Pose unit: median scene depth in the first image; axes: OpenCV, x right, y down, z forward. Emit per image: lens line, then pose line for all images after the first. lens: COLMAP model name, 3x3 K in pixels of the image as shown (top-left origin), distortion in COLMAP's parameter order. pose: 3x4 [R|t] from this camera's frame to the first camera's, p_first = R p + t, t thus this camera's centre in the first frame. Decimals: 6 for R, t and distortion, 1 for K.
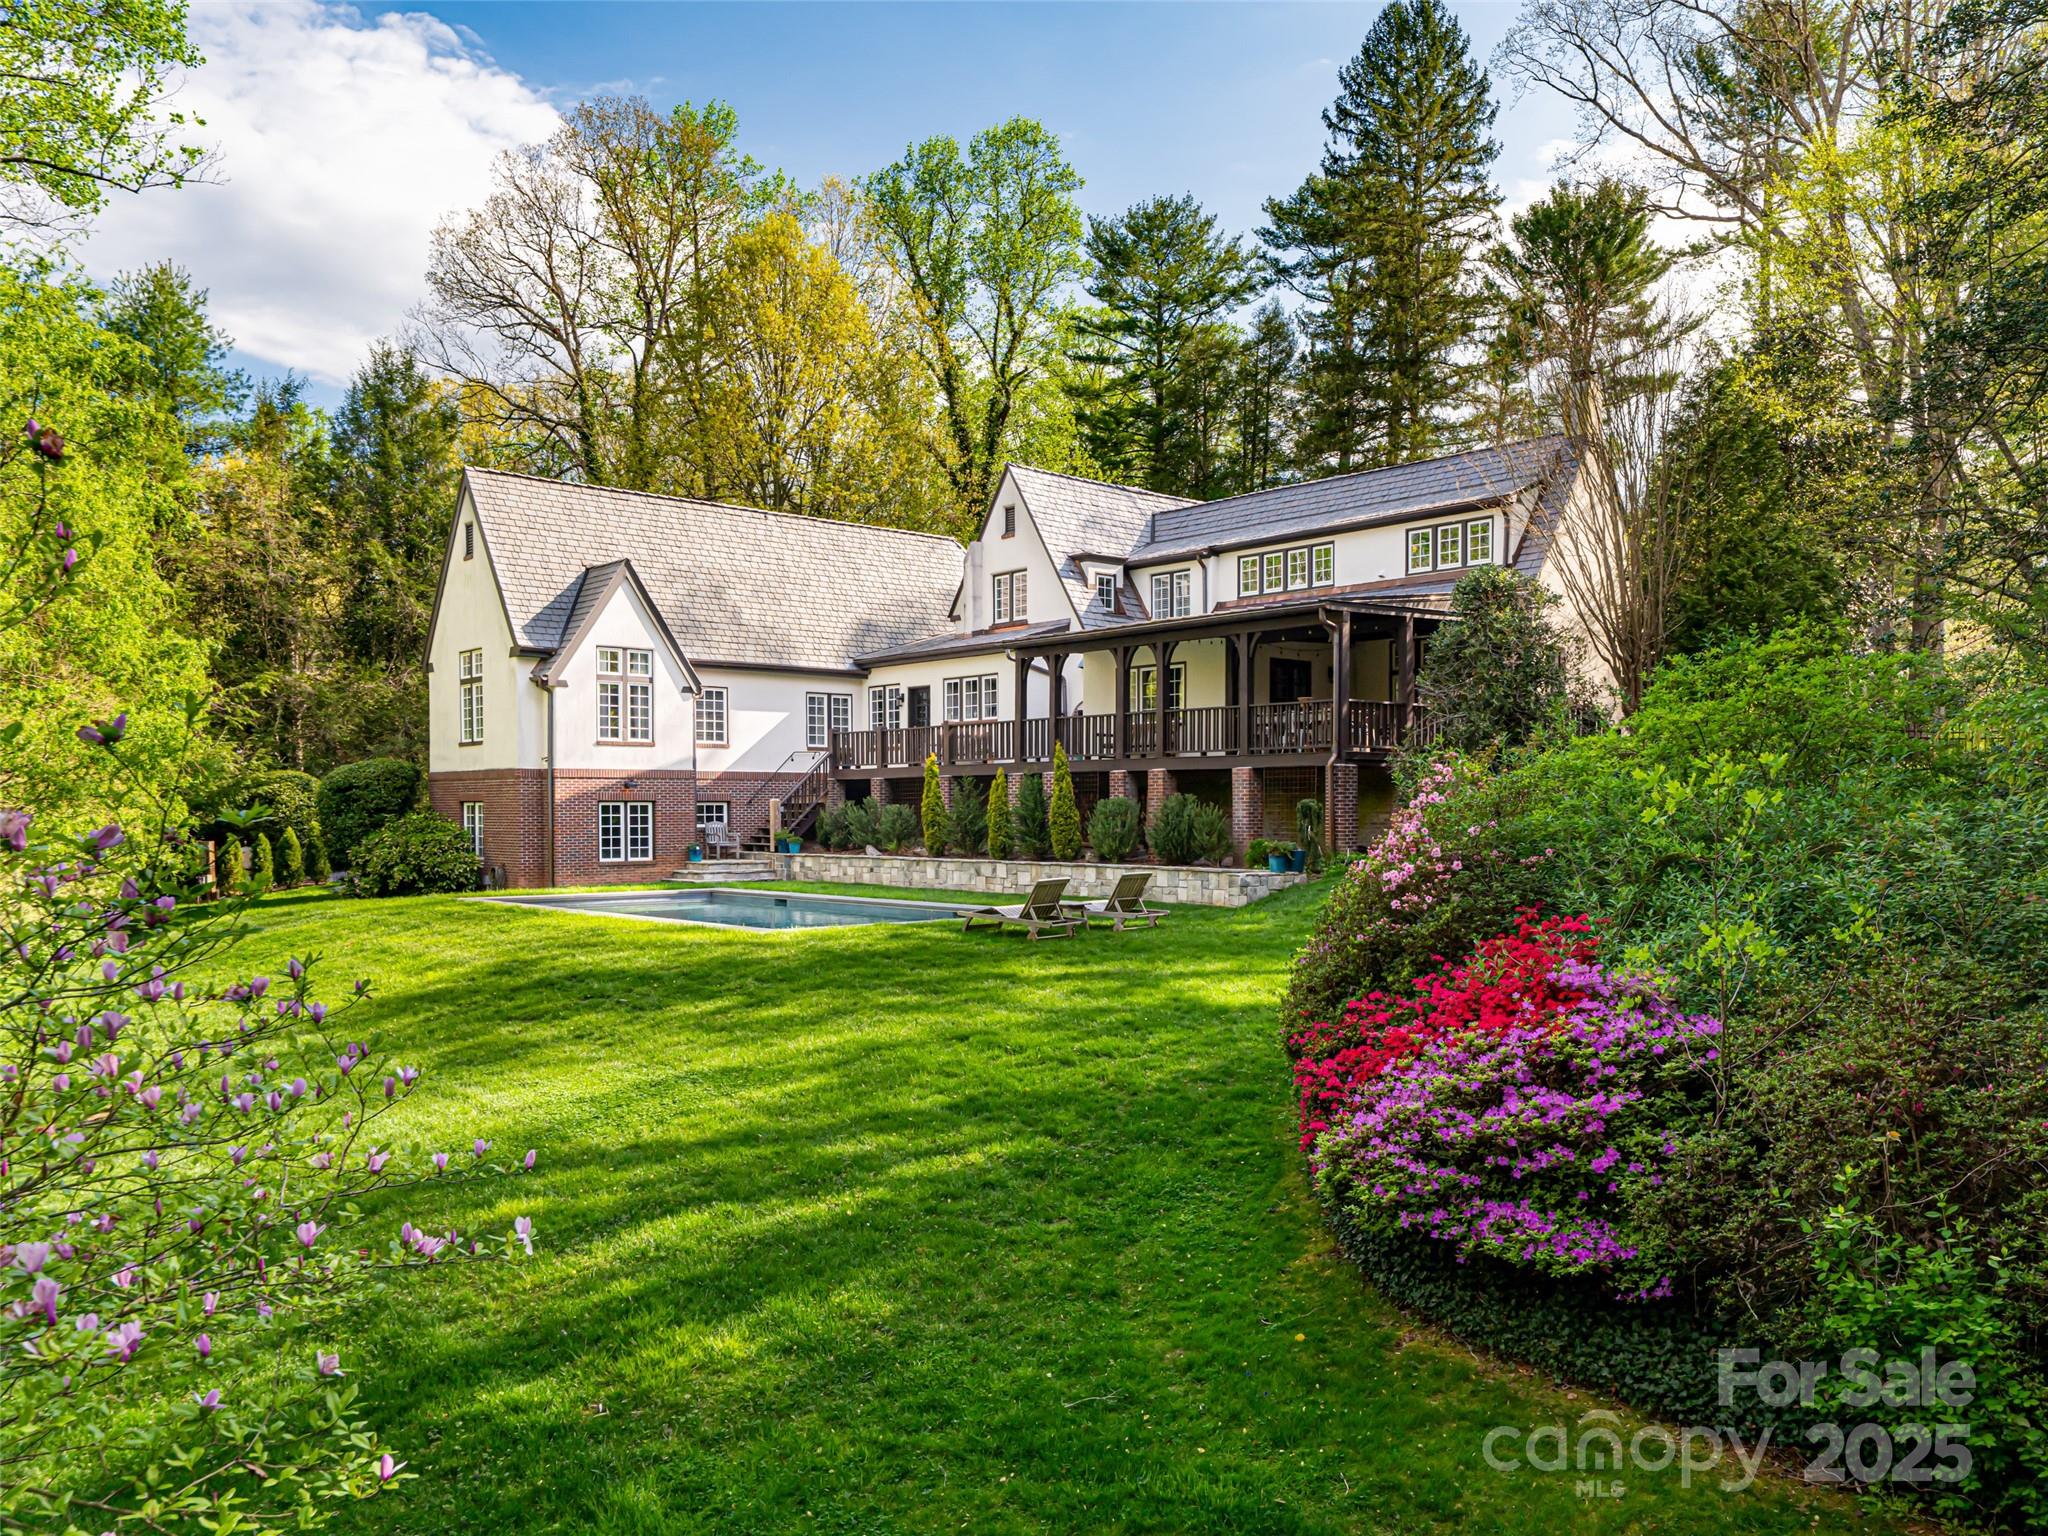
lens RADIAL K [[1534.0, 0, 1027.0], [0, 1534.0, 909.0], [0, 0, 1]] dist [-0.007868, 0.000641]
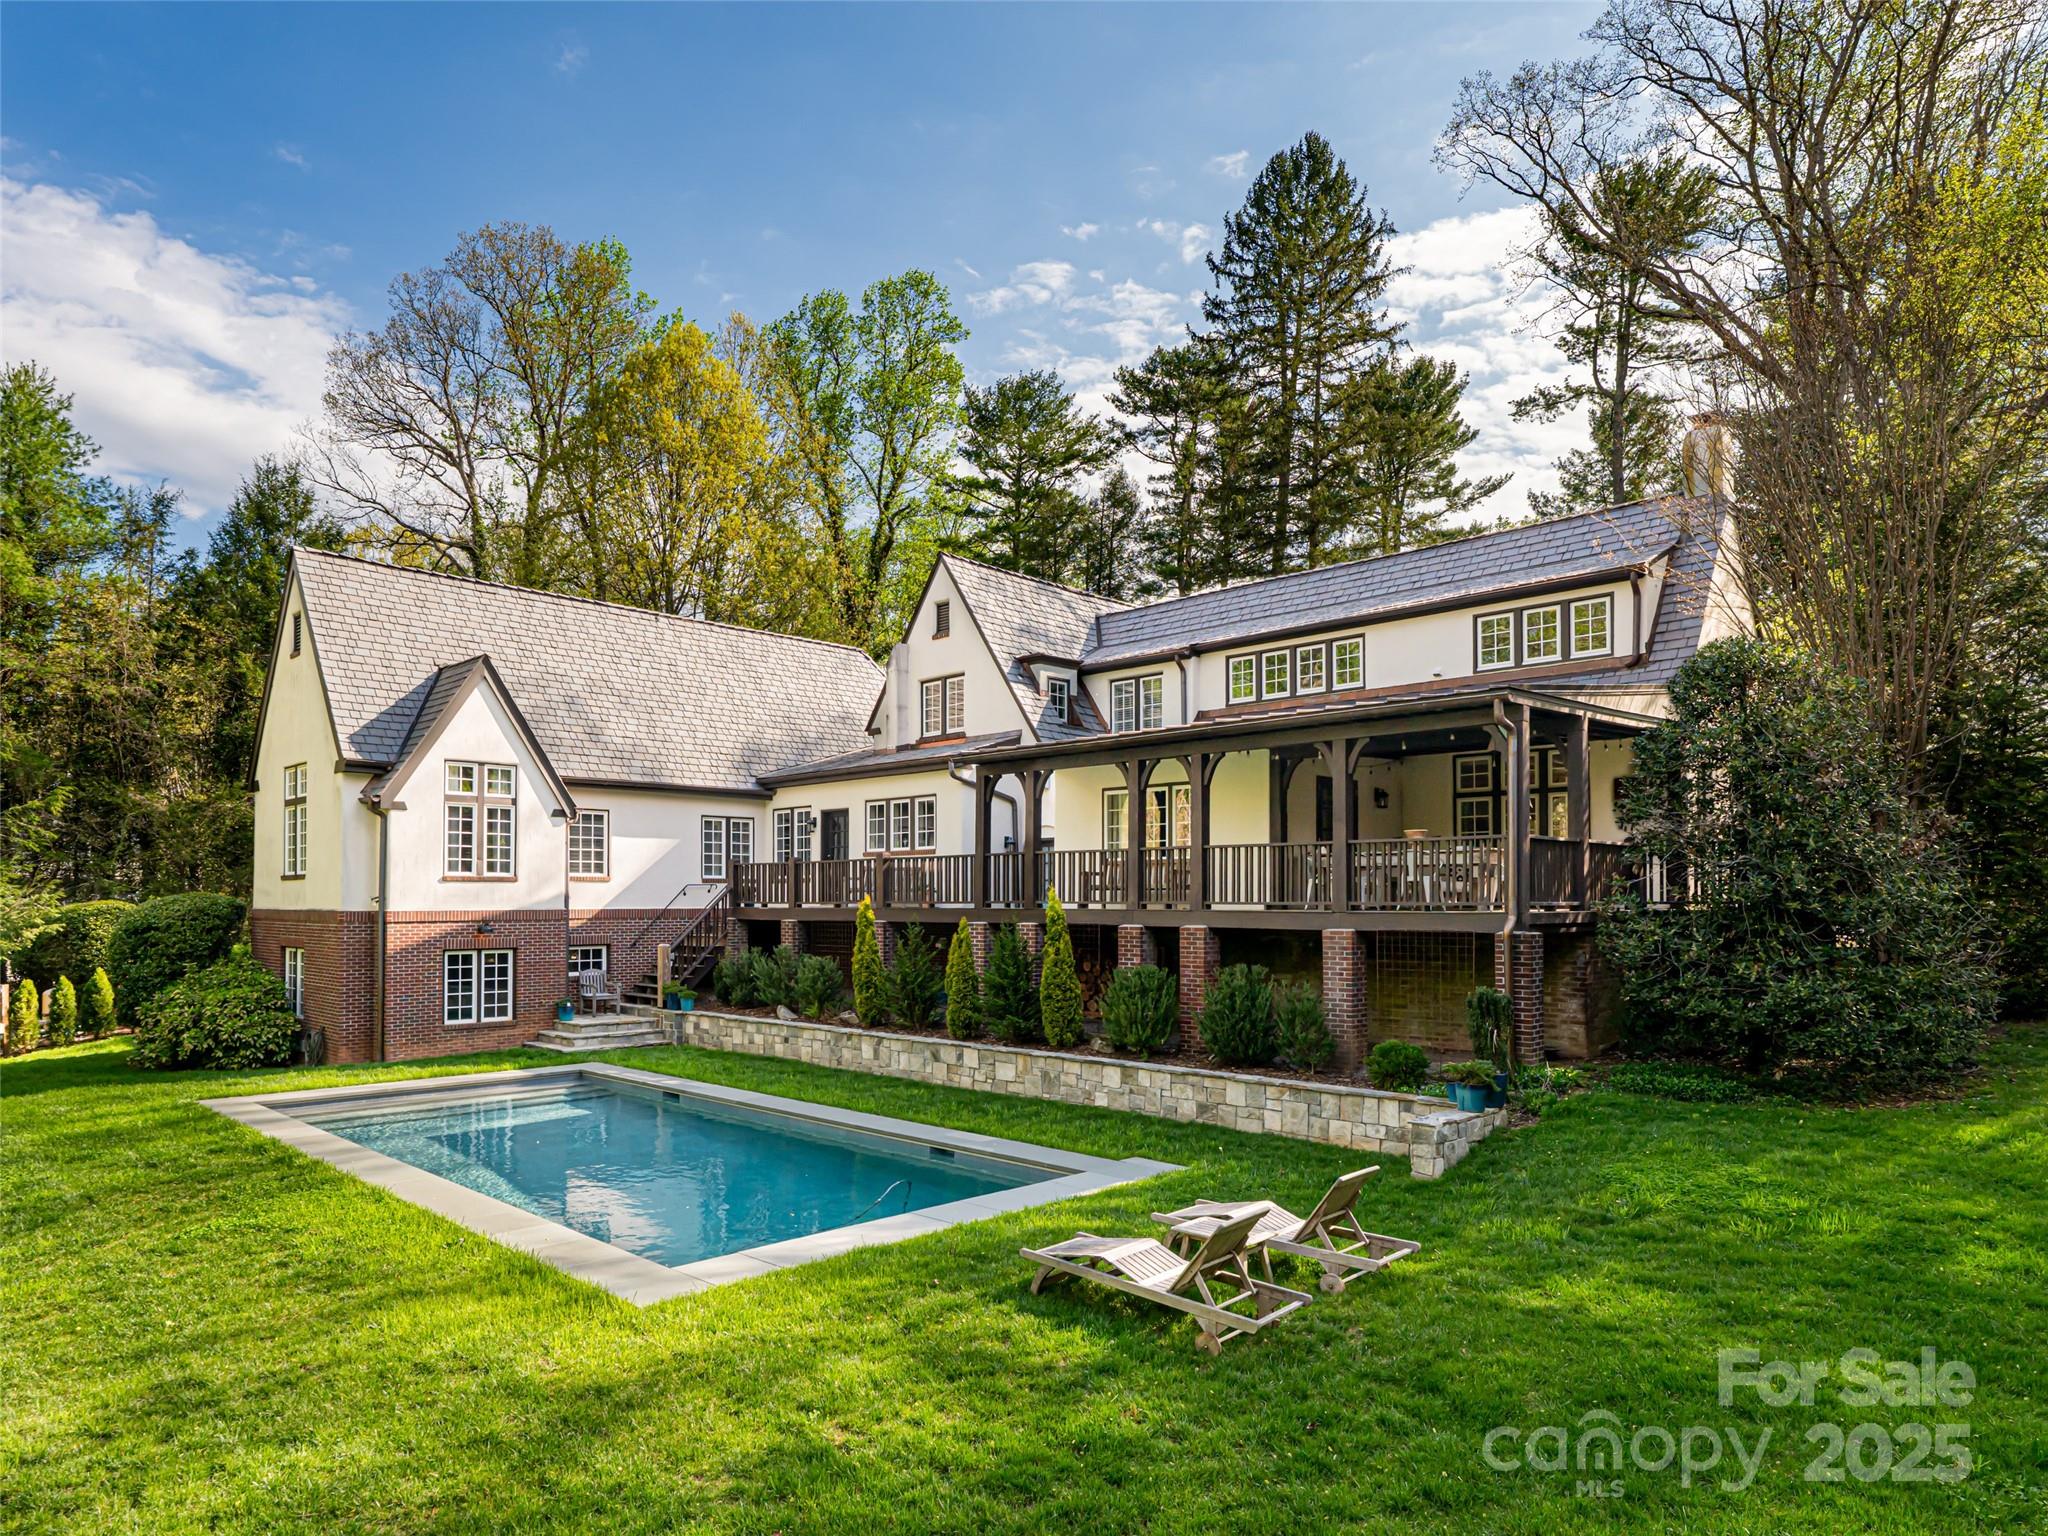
lens RADIAL K [[1218.8, 0, 916.3], [0, 1218.8, 885.8], [0, 0, 1]] dist [-0.013970, 0.000014]
pose [[0.999085, -0.000830, 0.042766, -0.055769], [0.004128, 0.997014, -0.077105, -0.051410], [-0.042574, 0.077211, 0.996105, 0.333491]]
